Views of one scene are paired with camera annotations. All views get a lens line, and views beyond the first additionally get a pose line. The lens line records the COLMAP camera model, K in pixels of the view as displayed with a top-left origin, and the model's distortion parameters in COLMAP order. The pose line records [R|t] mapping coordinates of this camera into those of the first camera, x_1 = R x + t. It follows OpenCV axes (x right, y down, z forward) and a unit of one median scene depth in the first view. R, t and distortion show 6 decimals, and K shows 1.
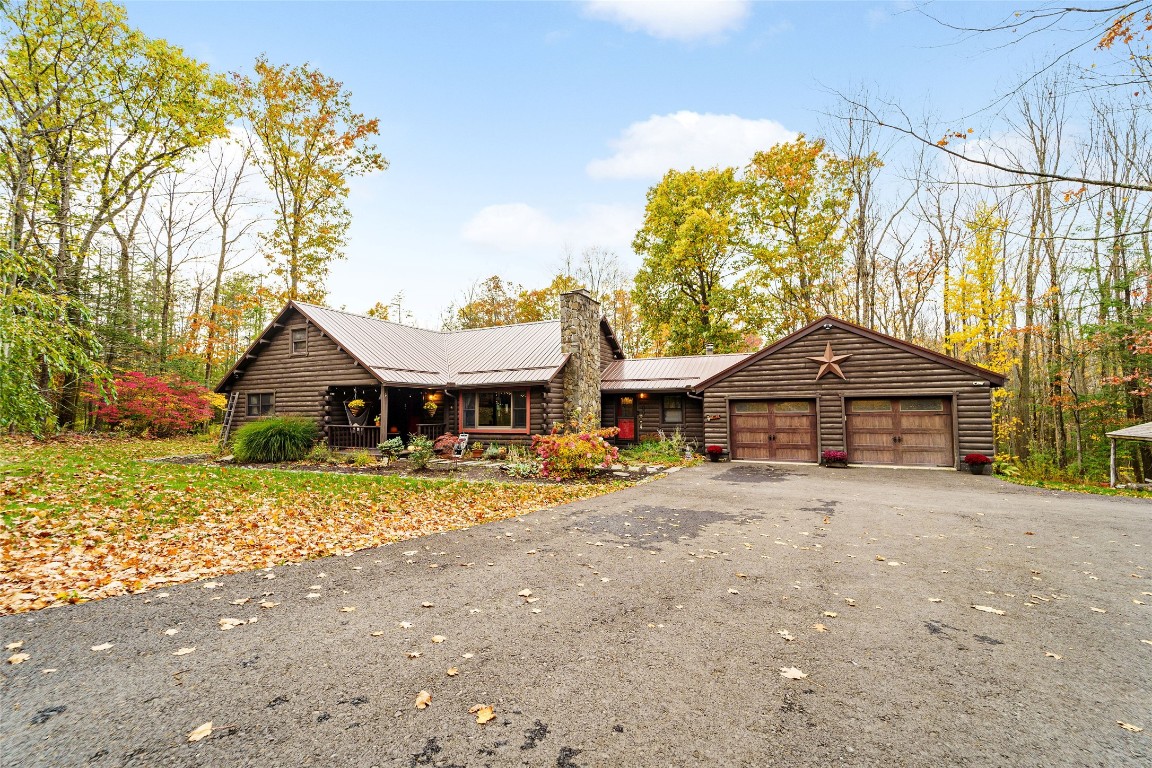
lens RADIAL K [[462.2, 0, 576.0], [0, 462.2, 384.0], [0, 0, 1]] dist [-0.000886, -0.000364]
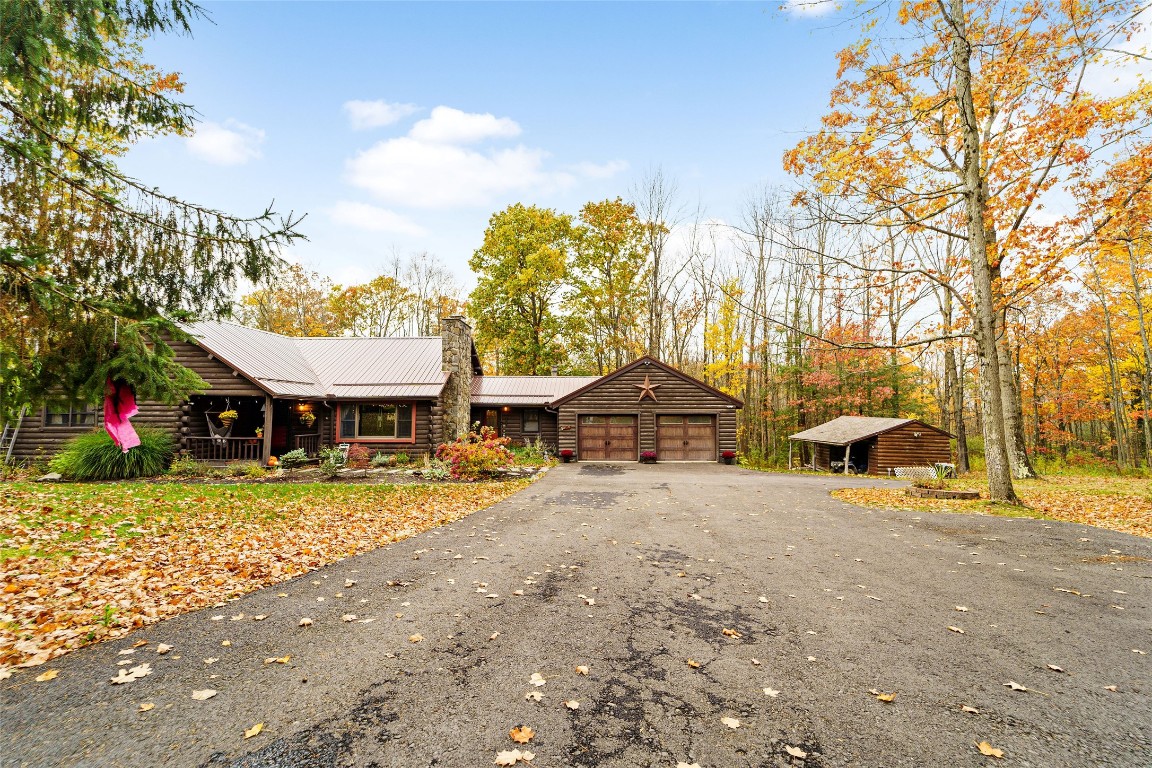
lens RADIAL K [[462.2, 0, 576.0], [0, 462.2, 384.0], [0, 0, 1]] dist [-0.000886, -0.000364]
pose [[0.911240, 0.036389, 0.410264, -0.204617], [-0.032688, 0.999337, -0.016033, -0.028903], [-0.410576, 0.001199, 0.911826, -0.176548]]
